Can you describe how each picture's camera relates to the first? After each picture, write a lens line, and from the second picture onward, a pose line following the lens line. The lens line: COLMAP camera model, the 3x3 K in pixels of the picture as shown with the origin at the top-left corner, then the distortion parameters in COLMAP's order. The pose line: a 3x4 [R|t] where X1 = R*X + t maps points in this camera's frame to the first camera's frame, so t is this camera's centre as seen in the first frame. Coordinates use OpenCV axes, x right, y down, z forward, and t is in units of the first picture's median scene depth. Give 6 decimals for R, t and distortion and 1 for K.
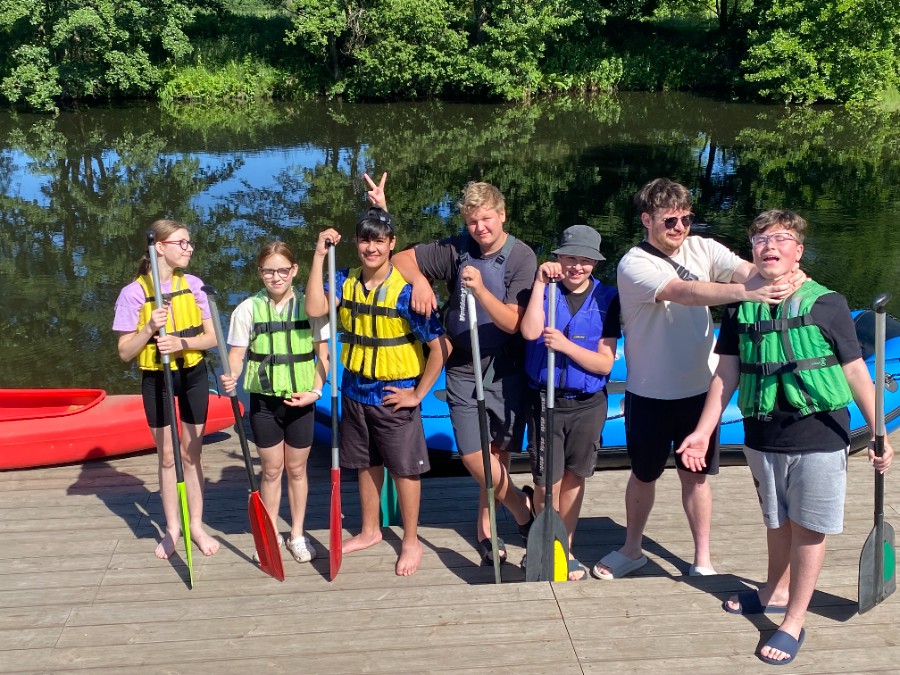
lens RADIAL K [[1029.3, 0, 450.0], [0, 1029.3, 337.5], [0, 0, 1]] dist [0.186323, -0.491306]
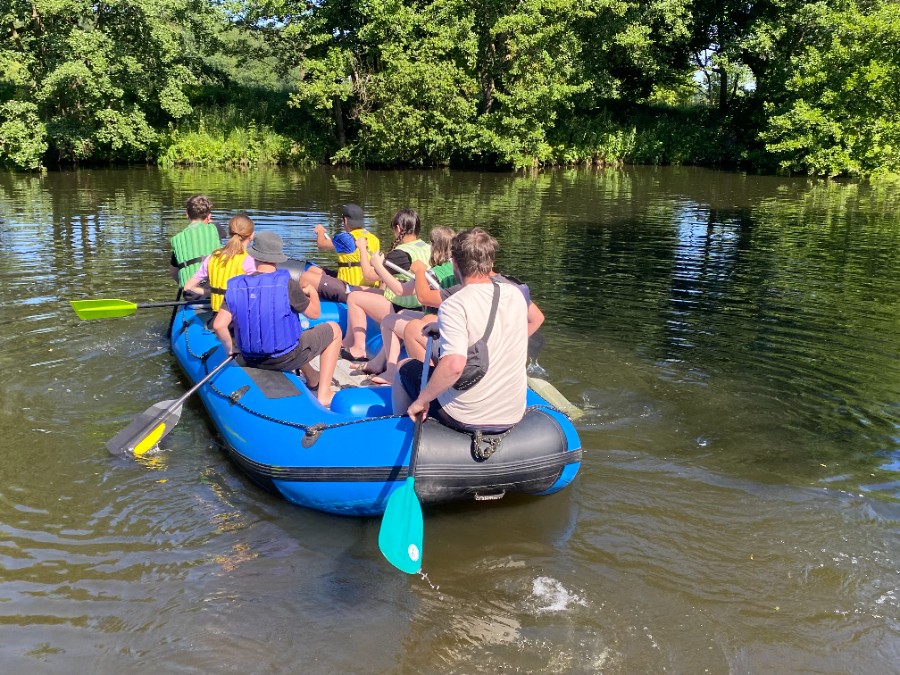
lens RADIAL K [[910.5, 0, 442.2], [0, 910.5, 335.5], [0, 0, 1]] dist [0.145085, -0.337350]
pose [[0.999884, 0.015088, -0.002239, -0.010399], [-0.015201, 0.997758, -0.065182, -0.016473], [0.001251, 0.065208, 0.997871, 0.160608]]
